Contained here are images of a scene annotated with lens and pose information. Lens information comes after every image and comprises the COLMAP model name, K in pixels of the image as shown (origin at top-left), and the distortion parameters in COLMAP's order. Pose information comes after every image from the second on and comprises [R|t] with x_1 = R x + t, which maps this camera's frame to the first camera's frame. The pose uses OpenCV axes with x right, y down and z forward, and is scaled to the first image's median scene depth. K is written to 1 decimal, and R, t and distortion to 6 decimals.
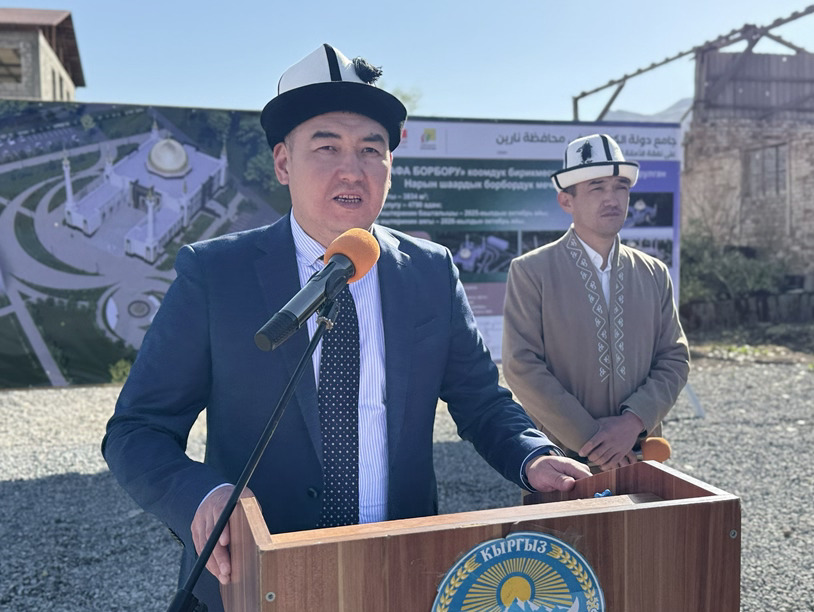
lens RADIAL K [[889.9, 0, 407.0], [0, 889.9, 306.0], [0, 0, 1]] dist [0.188649, -0.465892]
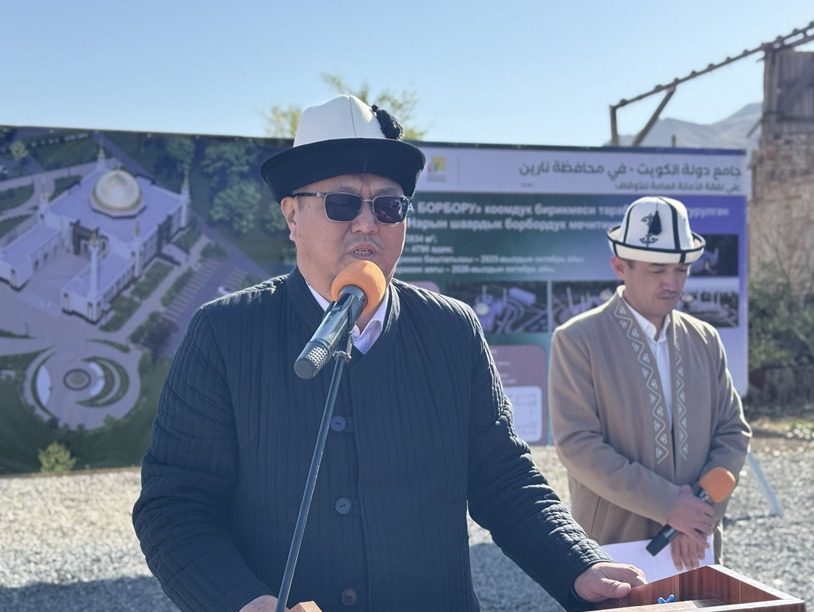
lens RADIAL K [[1157.7, 0, 407.0], [0, 1157.7, 306.0], [0, 0, 1]] dist [0.134827, -0.172294]
pose [[0.999961, 0.000932, 0.008725, -0.011425], [-0.000465, 0.998572, -0.053425, -0.005863], [-0.008763, 0.053419, 0.998534, -0.042215]]
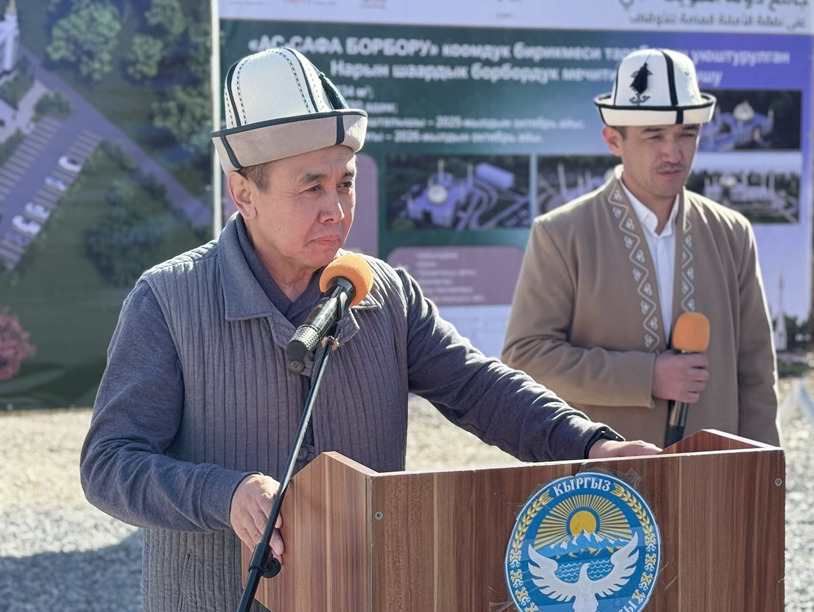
lens RADIAL K [[1894.4, 0, 407.0], [0, 1894.4, 306.0], [0, 0, 1]] dist [0.112066, 0.243365]
pose [[0.997511, 0.006431, 0.070212, -0.036620], [-0.006867, 0.999959, 0.005971, 0.004230], [-0.070170, -0.006439, 0.997514, -0.184992]]
